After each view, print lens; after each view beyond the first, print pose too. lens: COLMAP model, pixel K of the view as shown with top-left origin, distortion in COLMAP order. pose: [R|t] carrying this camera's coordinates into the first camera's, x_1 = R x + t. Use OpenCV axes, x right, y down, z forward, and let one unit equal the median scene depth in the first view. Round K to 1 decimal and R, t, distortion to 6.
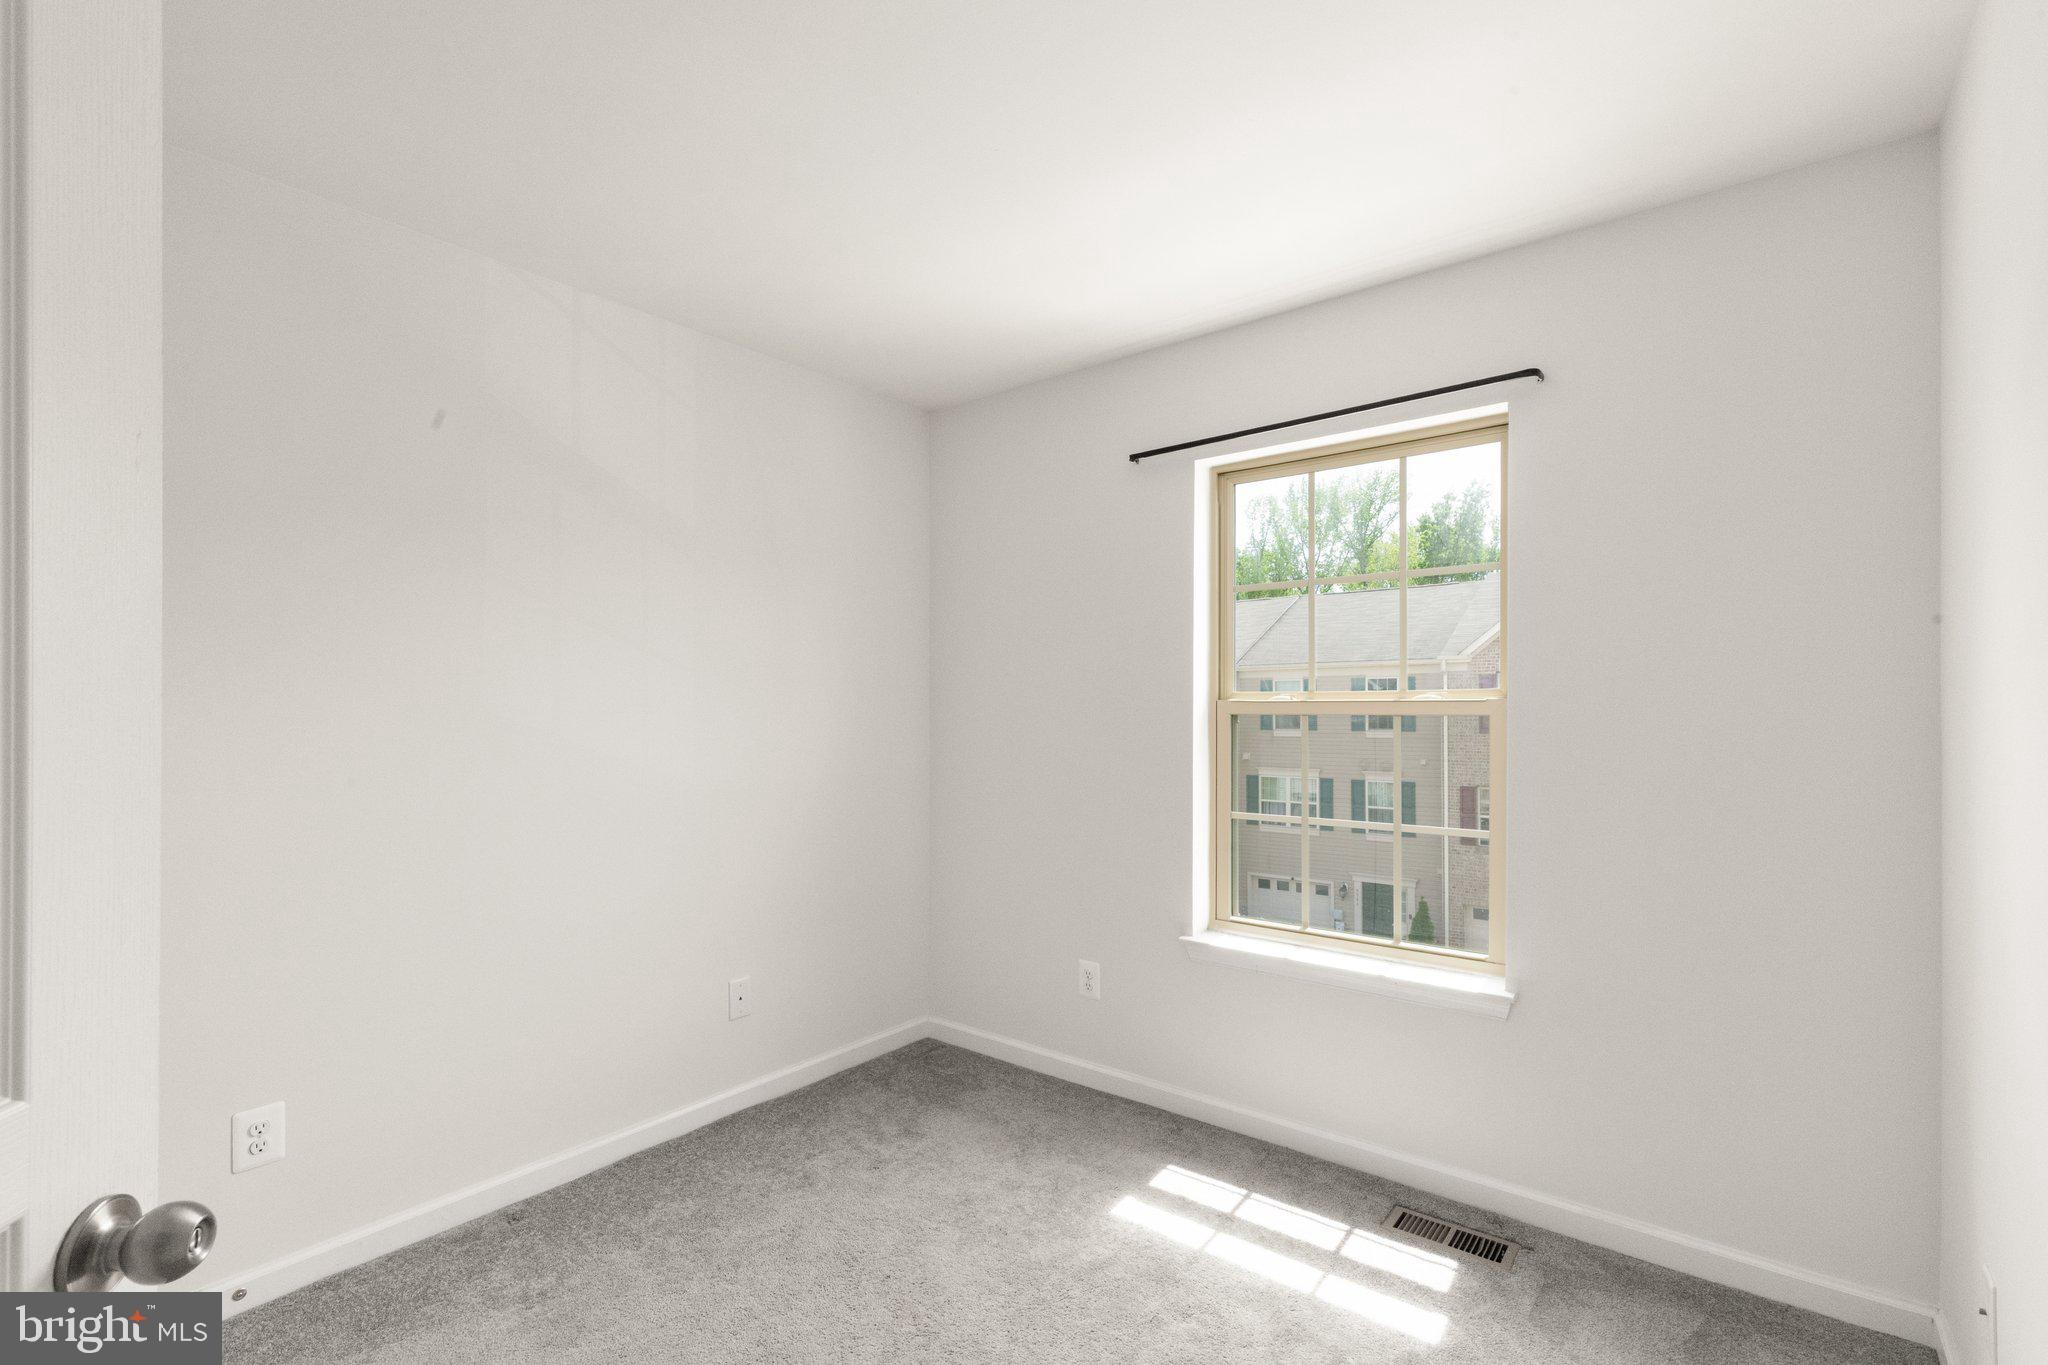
lens RADIAL K [[937.1, 0, 1022.0], [0, 937.1, 701.9], [0, 0, 1]] dist [-0.001042, -0.000189]
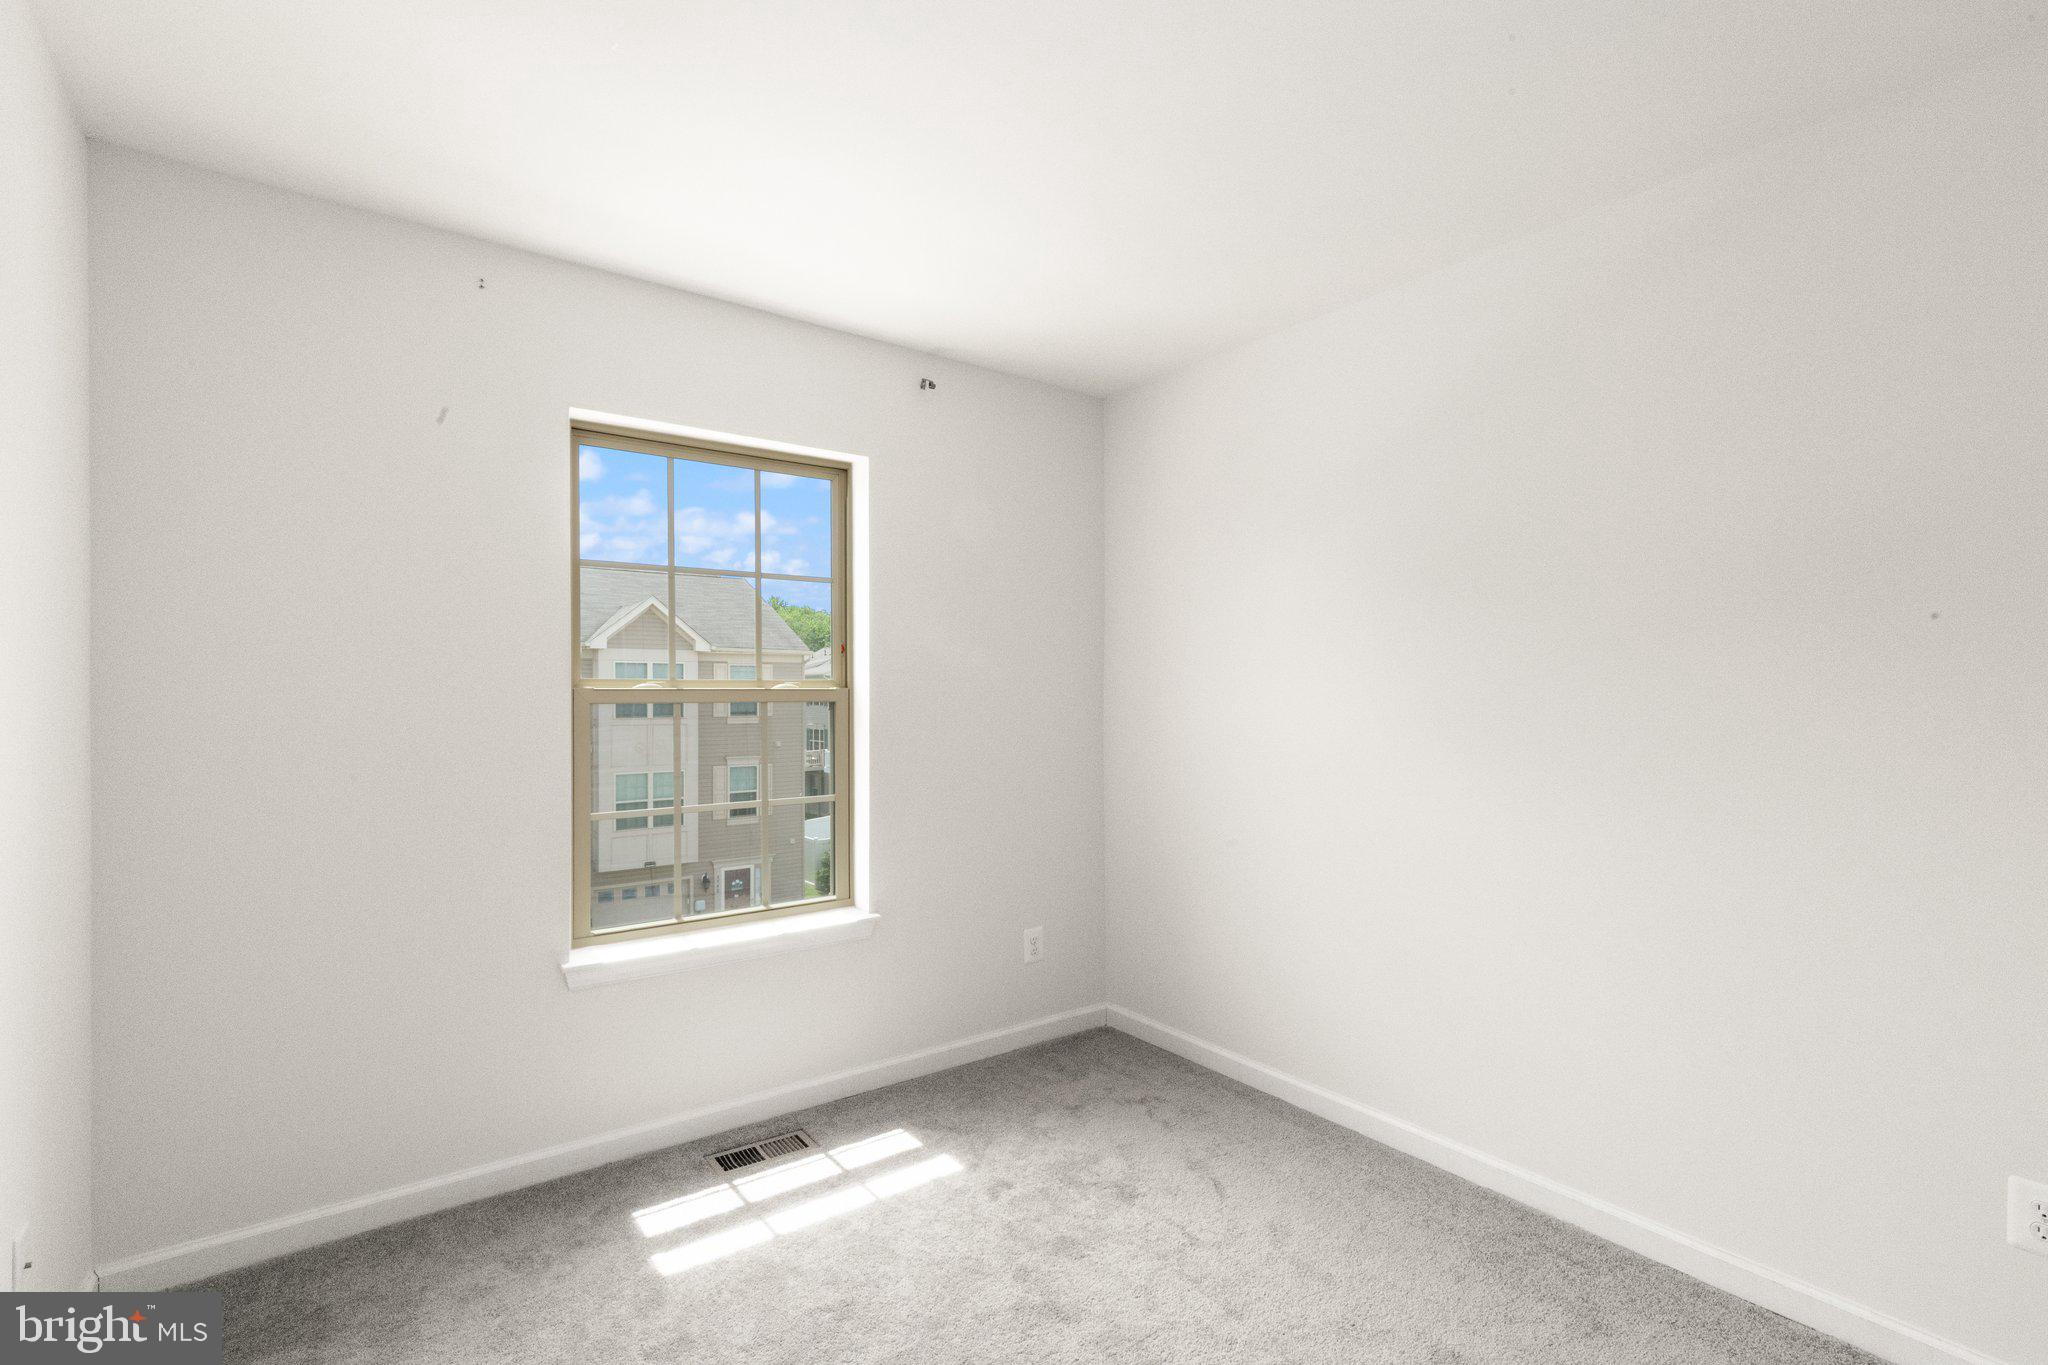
lens RADIAL K [[937.1, 0, 1022.0], [0, 937.1, 701.9], [0, 0, 1]] dist [-0.001042, -0.000189]
pose [[0.245137, -0.014390, 0.969382, -0.633265], [-0.010573, 0.999791, 0.017515, -0.011010], [-0.969431, -0.014543, 0.244933, 0.449386]]
